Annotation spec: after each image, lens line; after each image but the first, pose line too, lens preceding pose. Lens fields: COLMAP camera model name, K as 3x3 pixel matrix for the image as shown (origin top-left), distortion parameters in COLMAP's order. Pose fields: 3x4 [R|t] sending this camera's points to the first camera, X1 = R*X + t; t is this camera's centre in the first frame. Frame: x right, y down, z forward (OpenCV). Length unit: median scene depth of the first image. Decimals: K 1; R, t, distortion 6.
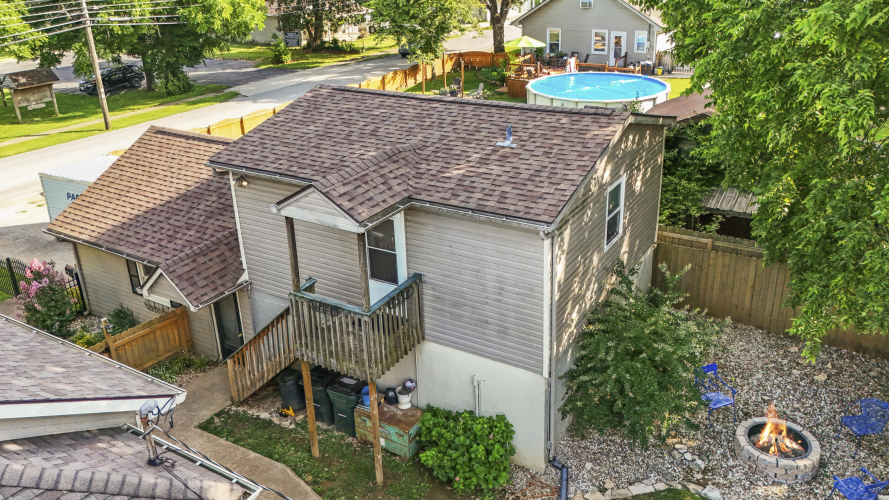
lens RADIAL K [[680.9, 0, 448.3], [0, 680.9, 213.2], [0, 0, 1]] dist [0.038671, -0.021614]
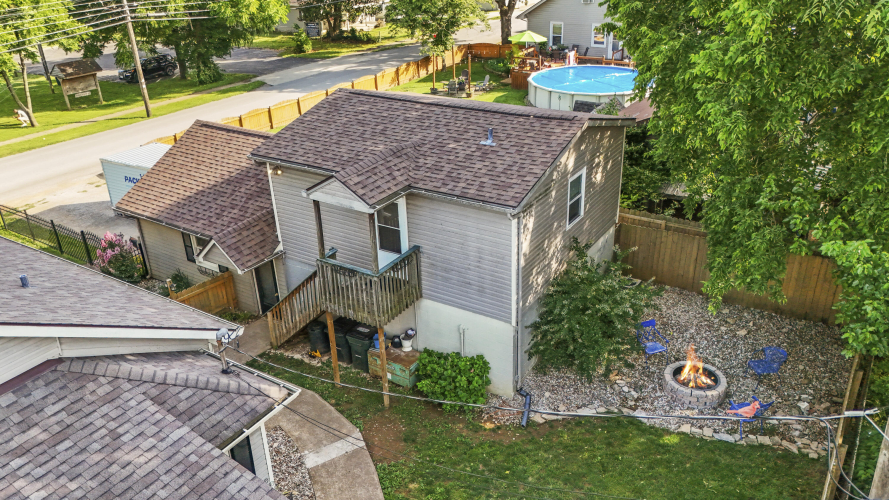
lens RADIAL K [[680.9, 0, 443.8], [0, 680.9, 251.6], [0, 0, 1]] dist [0.038671, -0.021614]
pose [[0.999353, 0.010917, -0.034268, 0.044251], [-0.007968, 0.996347, 0.085026, -0.007707], [0.035071, -0.084698, 0.995789, -0.236320]]
